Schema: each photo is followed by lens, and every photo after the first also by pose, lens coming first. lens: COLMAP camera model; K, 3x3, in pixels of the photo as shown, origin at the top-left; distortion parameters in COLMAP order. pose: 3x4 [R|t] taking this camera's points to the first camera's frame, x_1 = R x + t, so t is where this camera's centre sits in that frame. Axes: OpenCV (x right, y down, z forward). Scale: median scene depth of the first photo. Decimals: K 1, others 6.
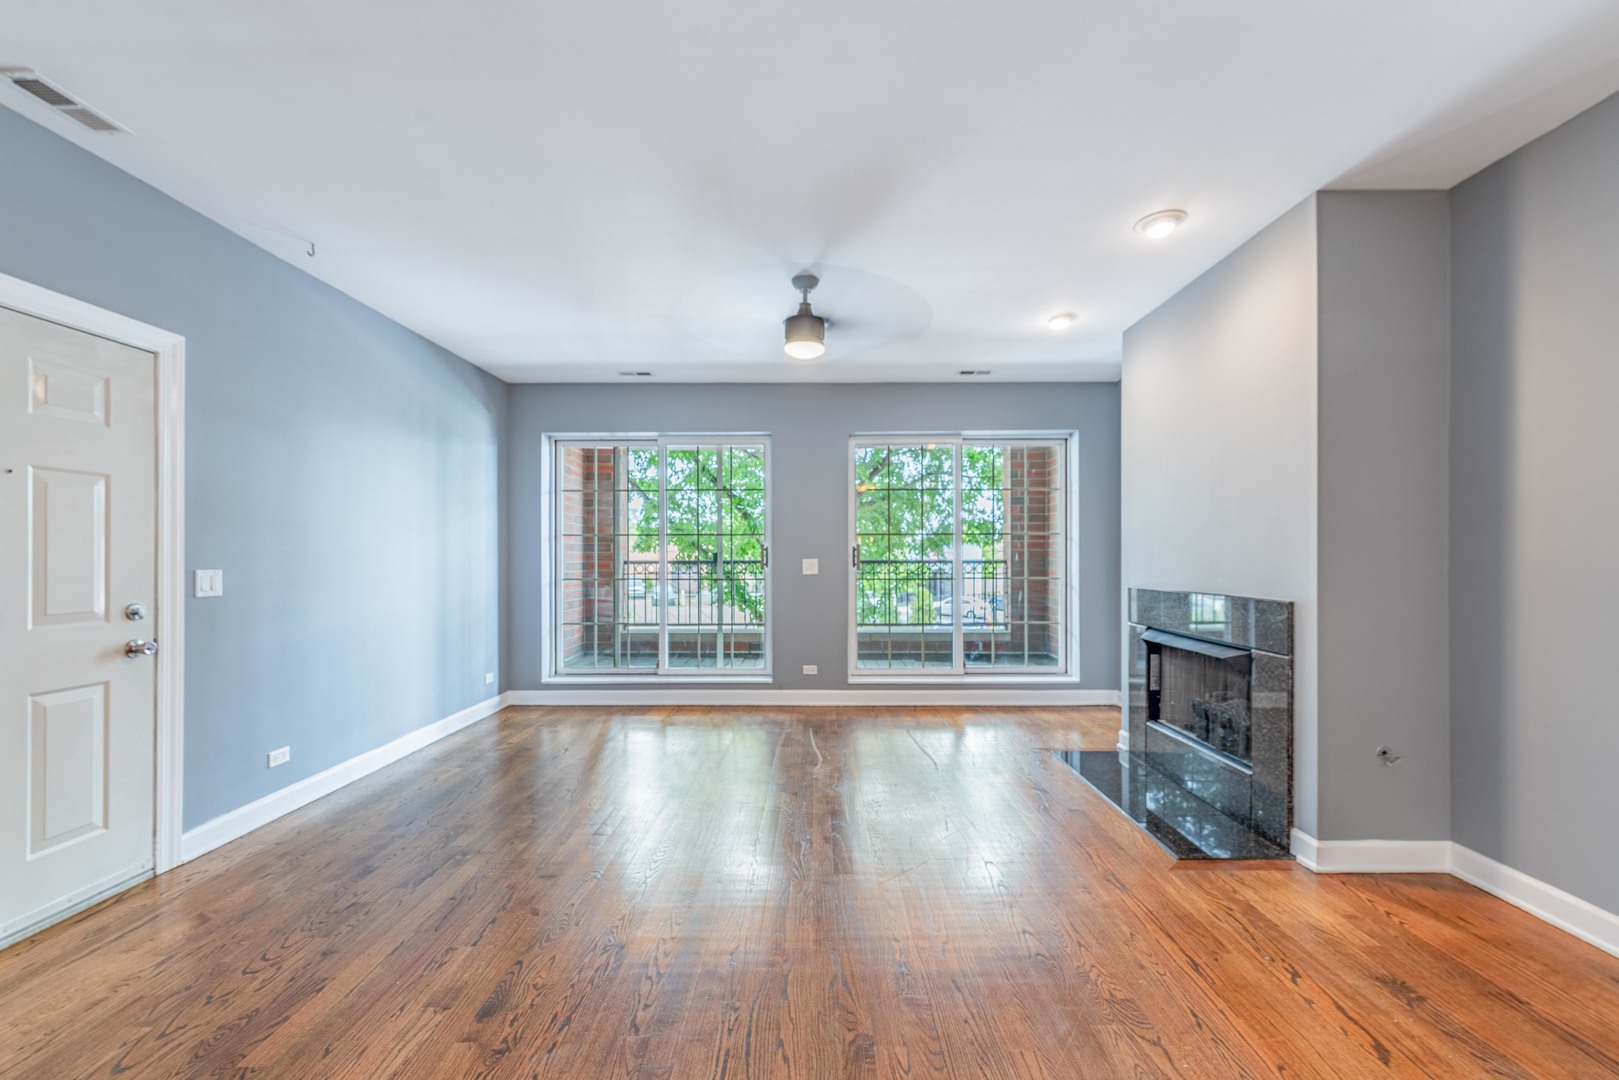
lens RADIAL K [[666.0, 0, 810.5], [0, 666.0, 551.9], [0, 0, 1]] dist [0.001126, 0.000005]
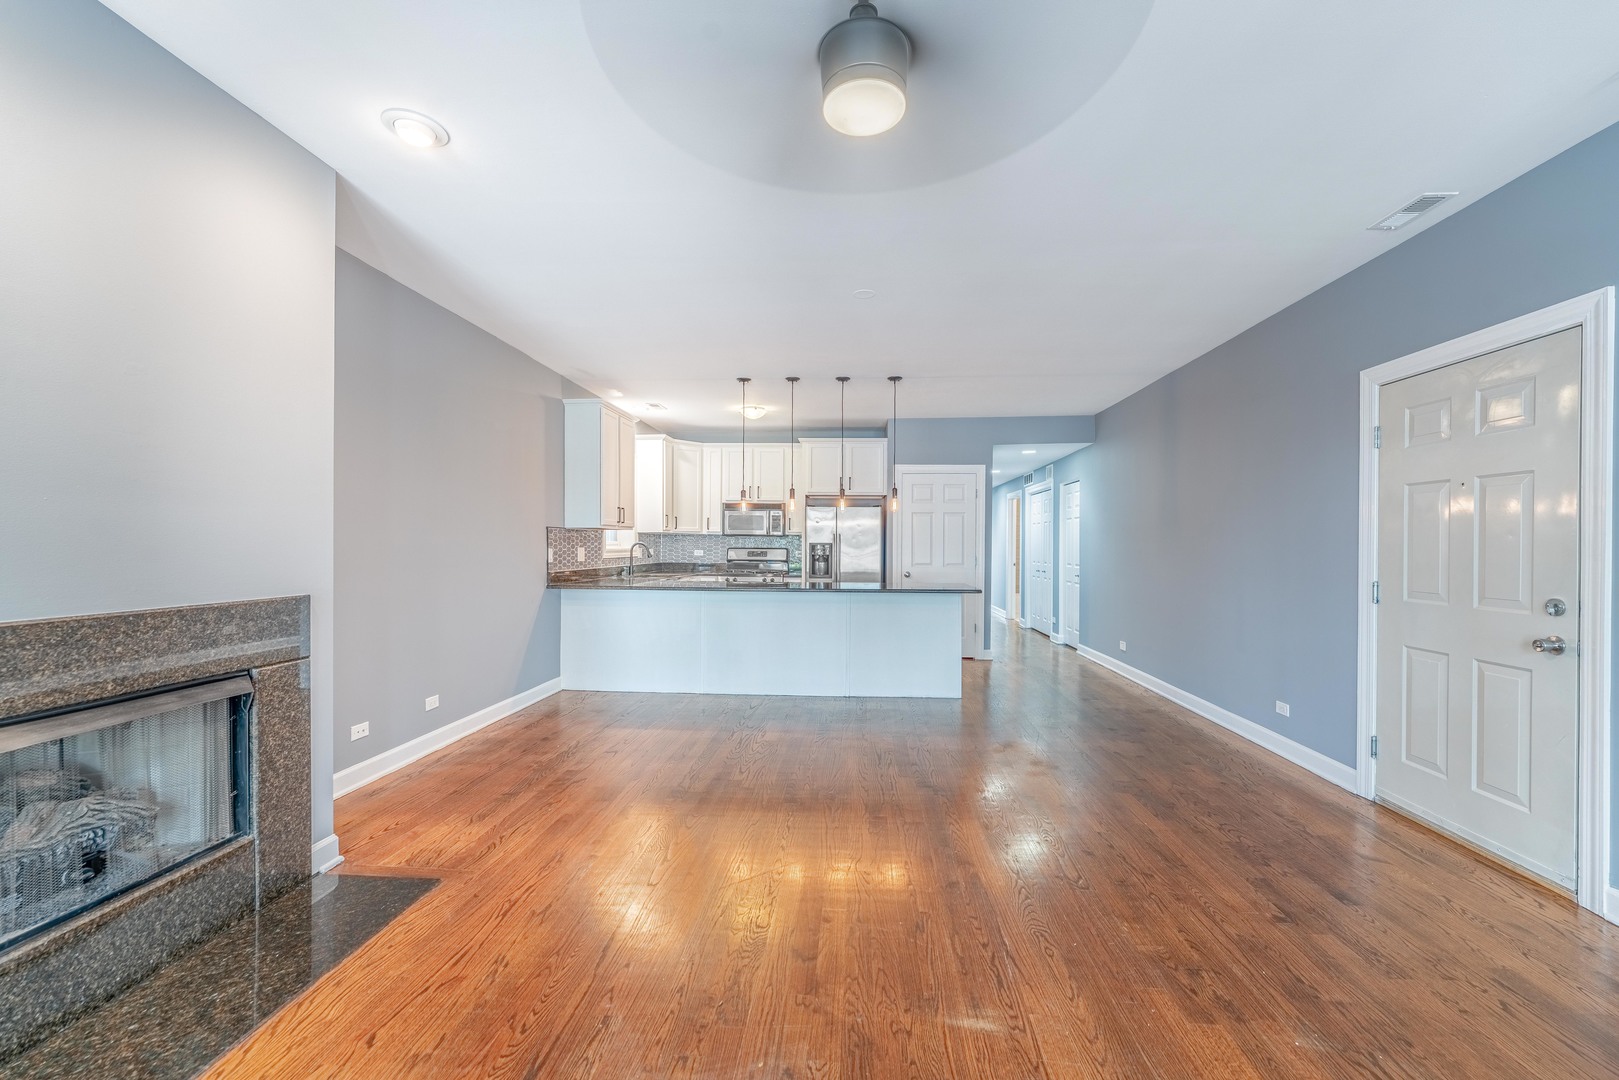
lens RADIAL K [[651.0, 0, 818.7], [0, 651.0, 543.8], [0, 0, 1]] dist [0.000108, -0.000350]
pose [[-0.998405, -0.003757, 0.056326, -0.005037], [-0.004063, 0.999978, -0.005314, 0.006924], [-0.056305, -0.005534, -0.998398, 1.488705]]
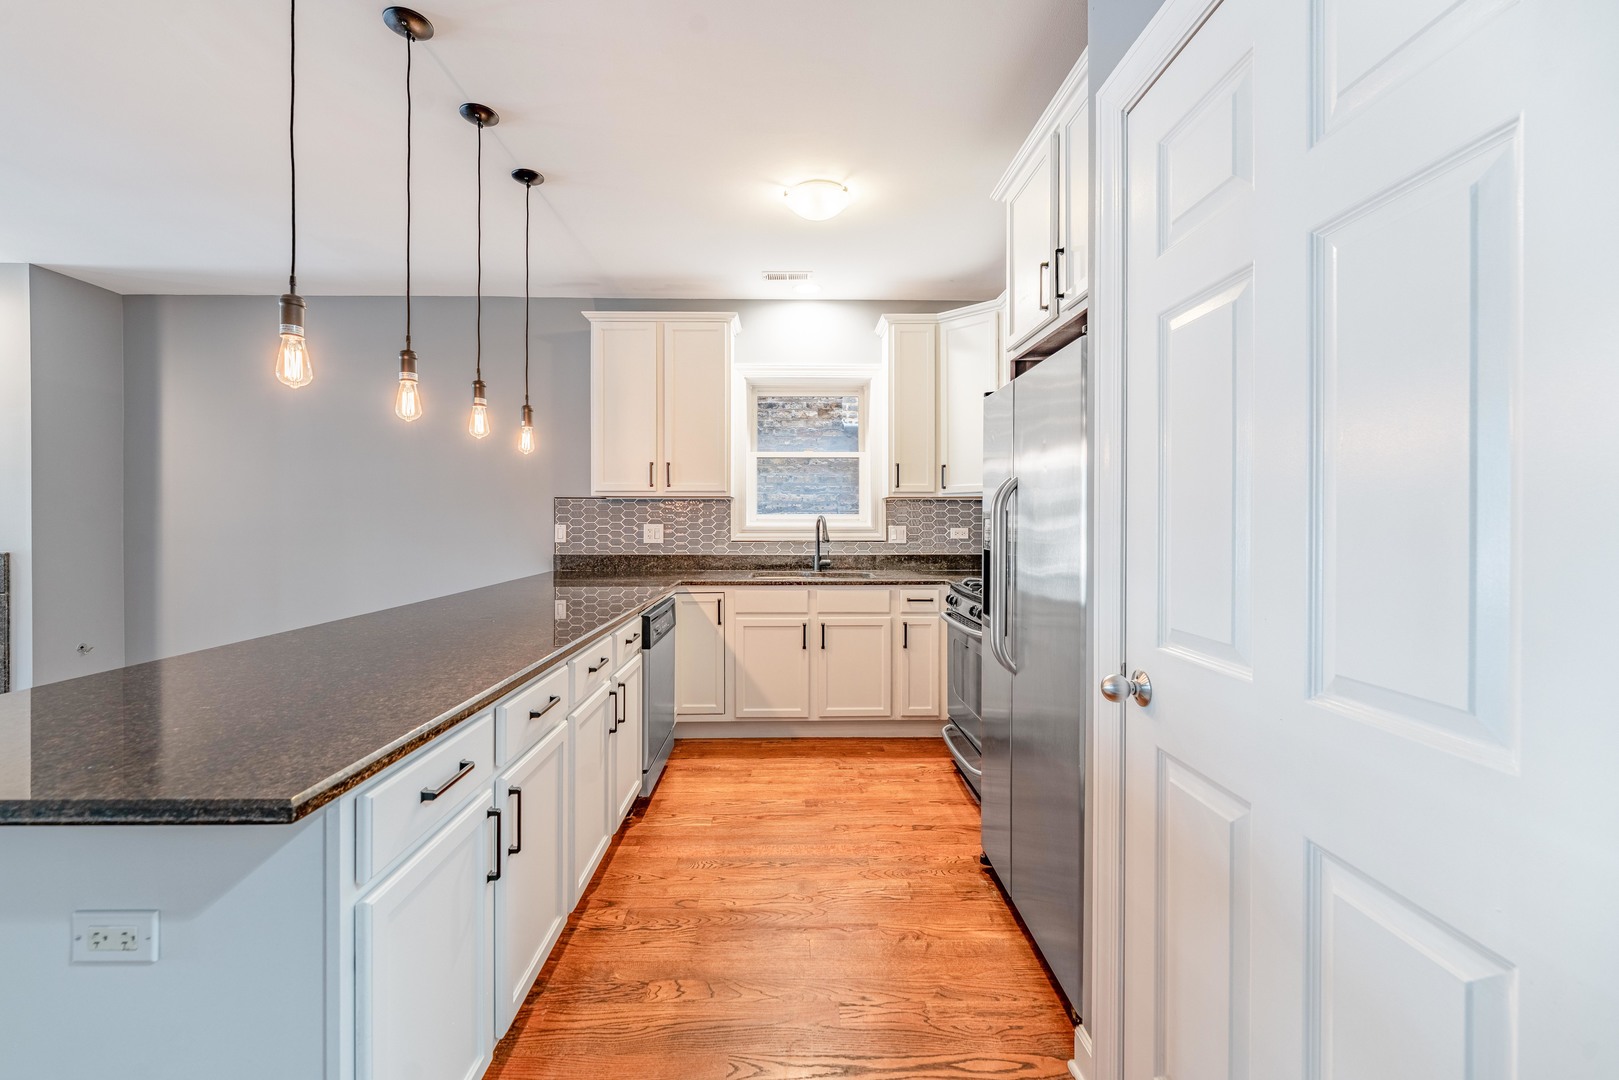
lens RADIAL K [[655.5, 0, 816.9], [0, 655.5, 520.2], [0, 0, 1]] dist [-0.000080, -0.000013]
pose [[-0.040452, -0.000167, 0.999181, -0.554840], [-0.003998, 0.999992, 0.000005, 0.001608], [-0.999173, -0.003994, -0.040452, -0.531674]]
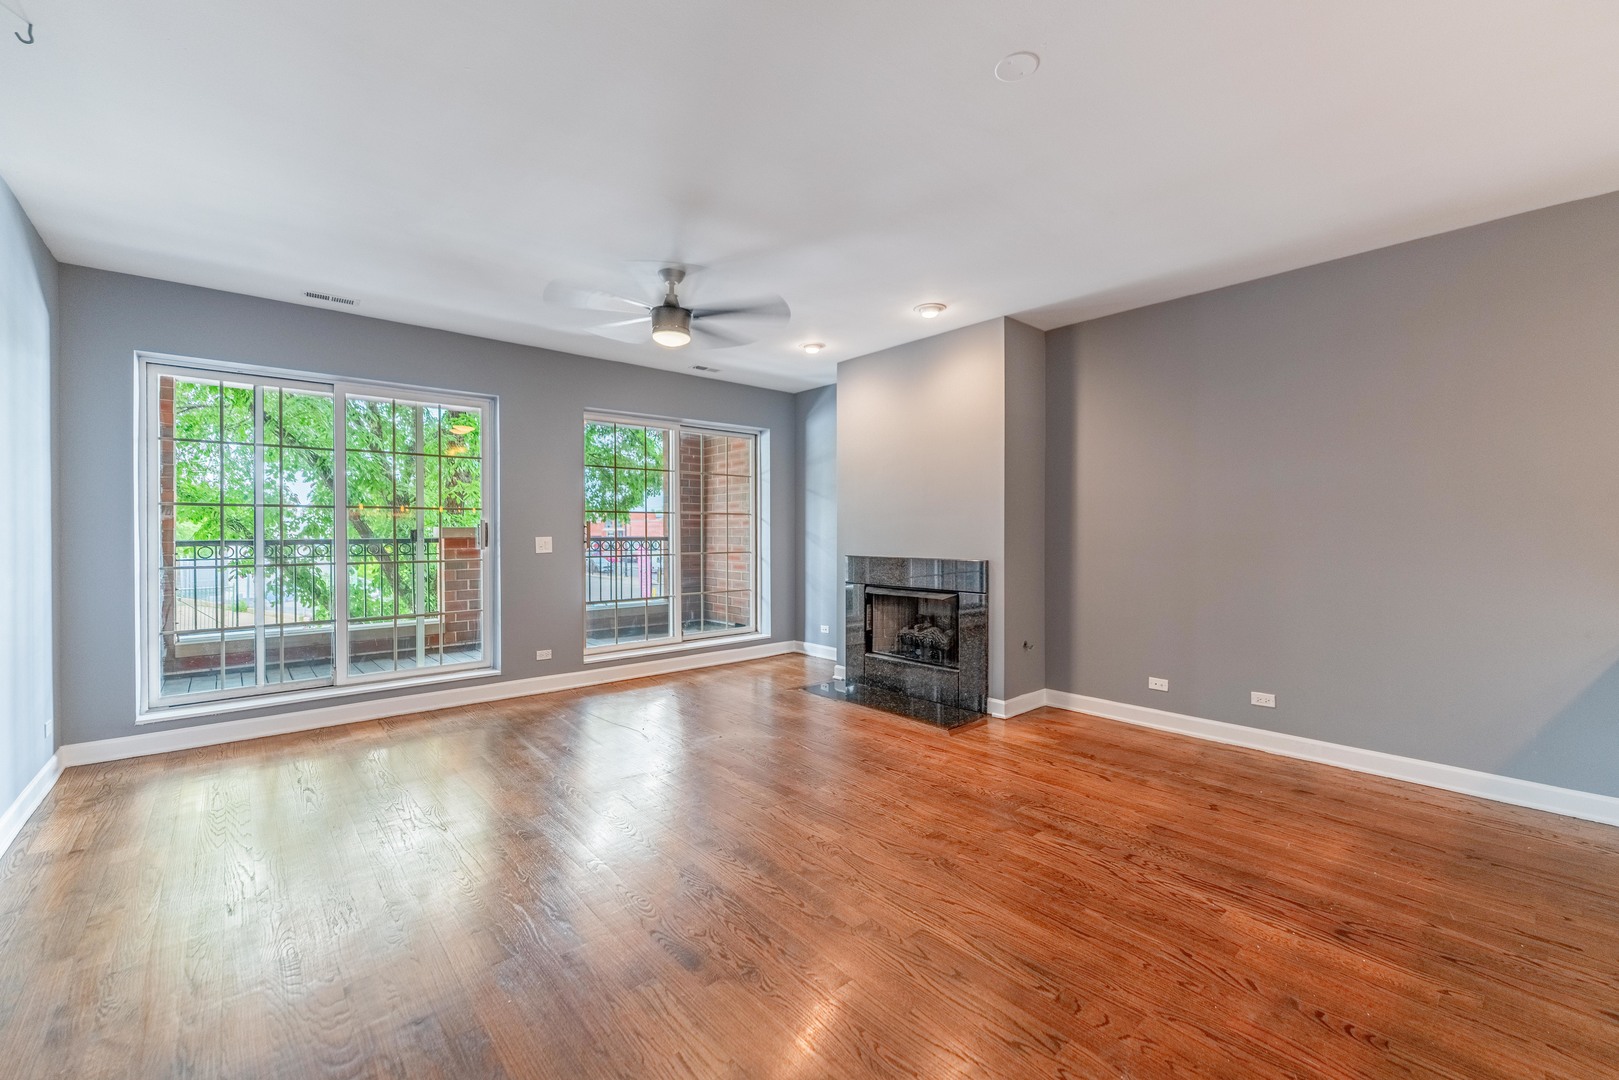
lens RADIAL K [[676.2, 0, 836.1], [0, 676.2, 535.4], [0, 0, 1]] dist [0.001017, 0.000409]
pose [[0.725004, -0.002960, 0.688738, -0.568230], [-0.002677, 0.999971, 0.007115, 0.001555], [-0.688739, -0.007003, 0.724975, 0.039969]]
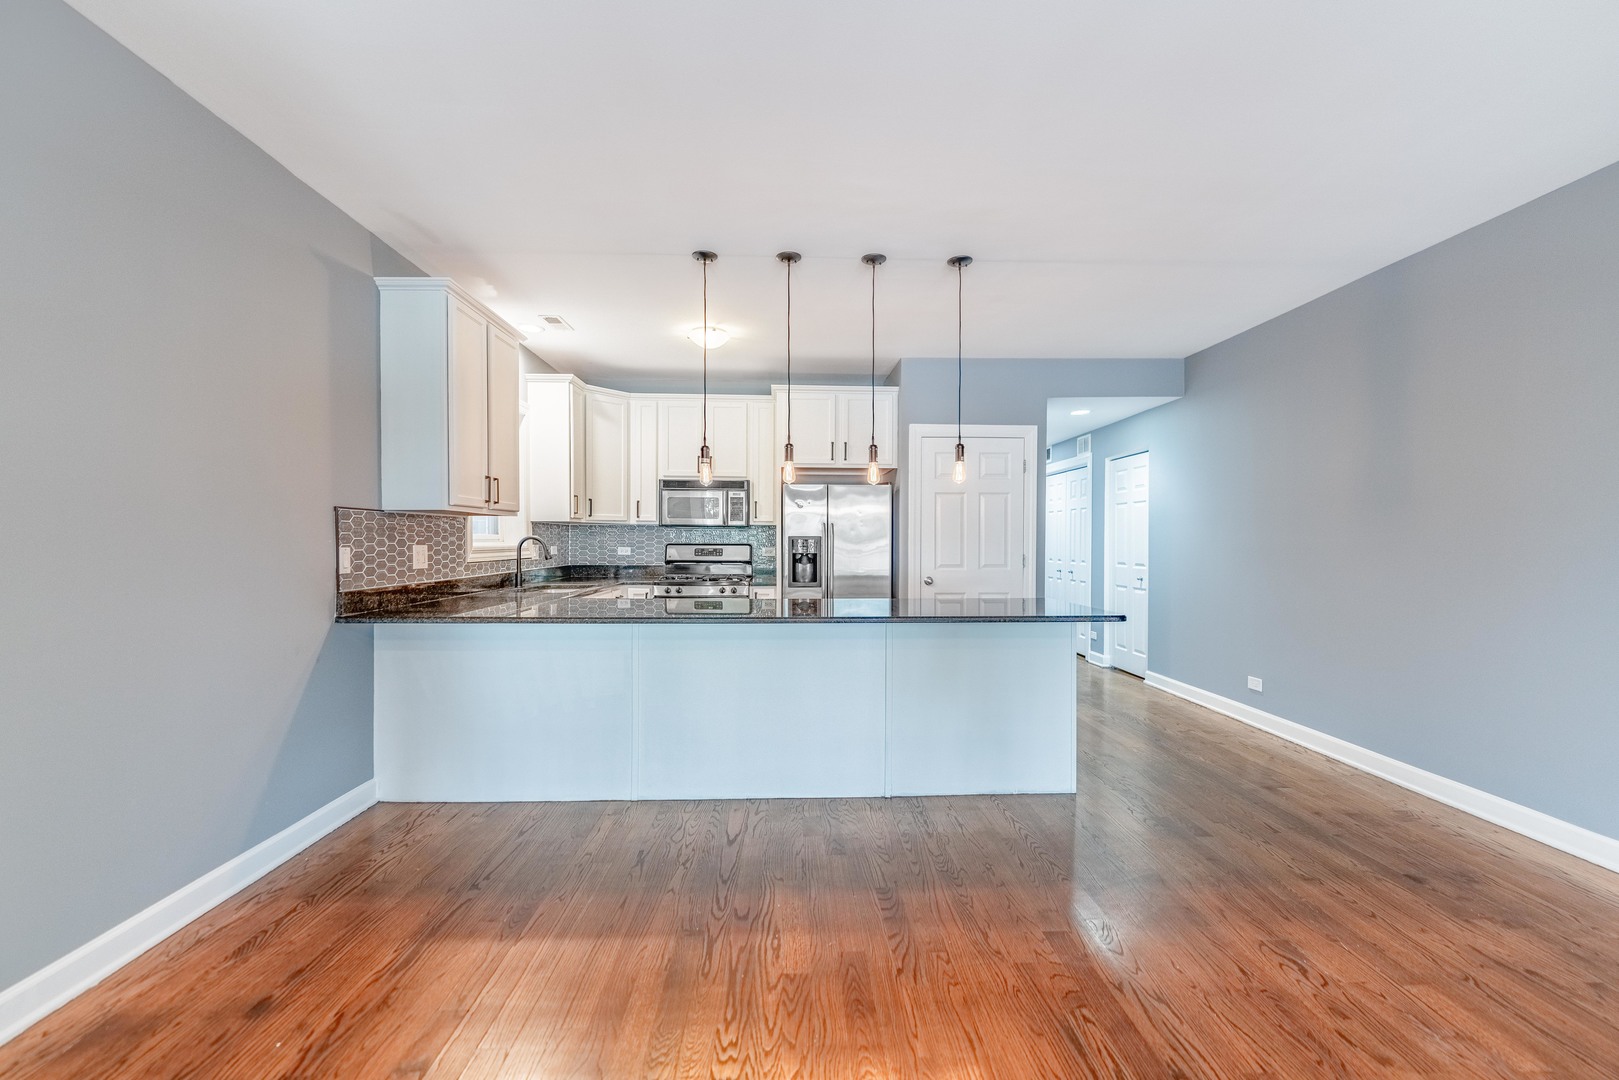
lens RADIAL K [[657.0, 0, 813.3], [0, 657.0, 544.3], [0, 0, 1]] dist [-0.000346, -0.000168]
pose [[-0.998890, 0.000256, -0.047107, 0.168946], [0.000071, 0.999992, 0.003919, 0.005014], [0.047108, 0.003911, -0.998882, 0.818184]]
